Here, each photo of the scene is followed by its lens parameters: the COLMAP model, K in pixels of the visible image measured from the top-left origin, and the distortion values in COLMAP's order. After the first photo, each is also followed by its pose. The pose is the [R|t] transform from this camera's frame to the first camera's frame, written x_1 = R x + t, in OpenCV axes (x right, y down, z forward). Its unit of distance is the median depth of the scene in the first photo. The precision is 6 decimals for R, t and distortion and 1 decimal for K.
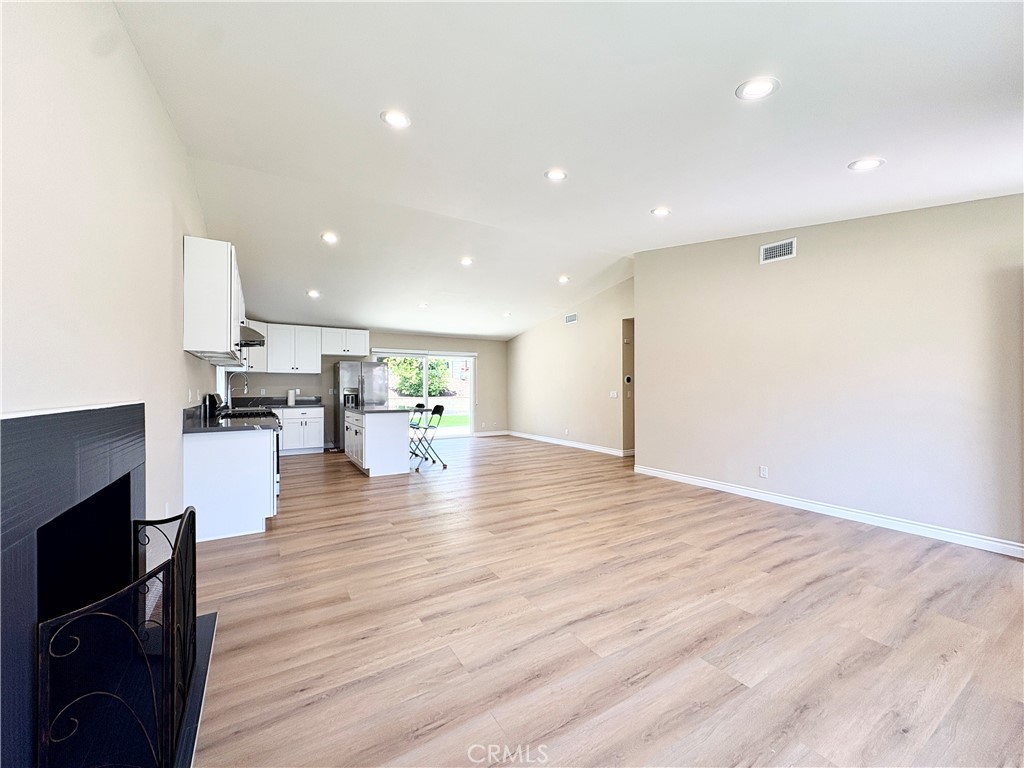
lens RADIAL K [[406.6, 0, 526.7], [0, 406.6, 383.8], [0, 0, 1]] dist [0.011347, -0.000142]
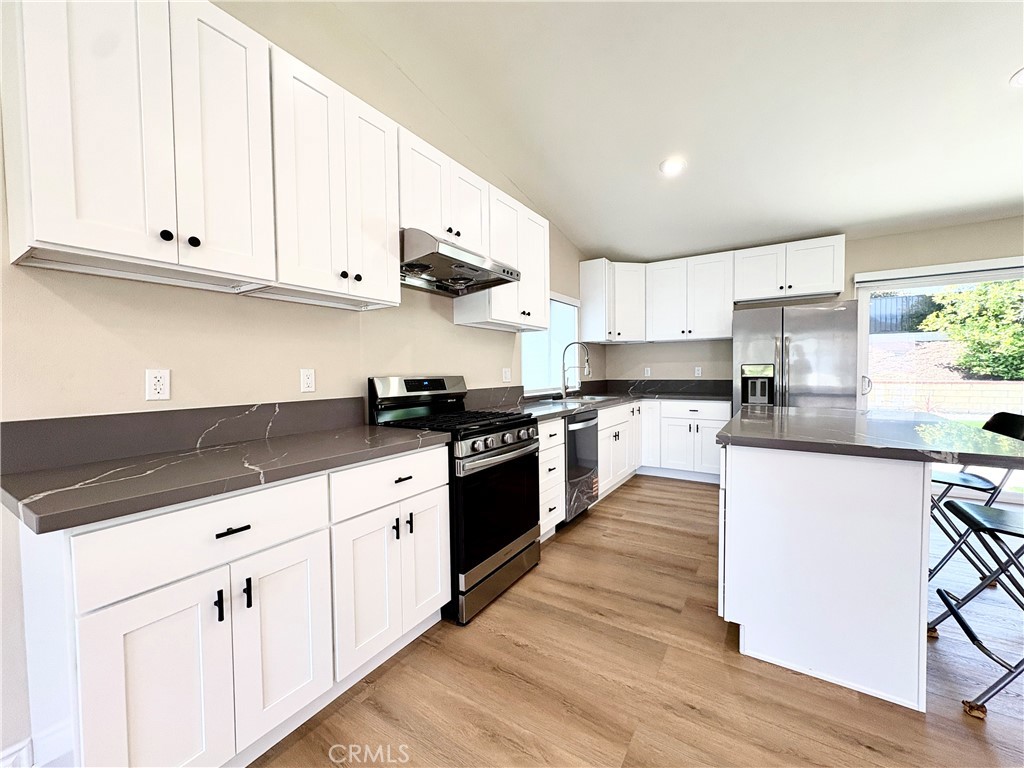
lens RADIAL K [[406.6, 0, 526.7], [0, 406.6, 383.8], [0, 0, 1]] dist [0.011347, -0.000142]
pose [[0.417073, 0.012123, -0.908792, -0.119034], [0.026580, 0.999321, 0.025529, 0.014407], [0.908484, -0.034803, 0.416468, 0.487981]]
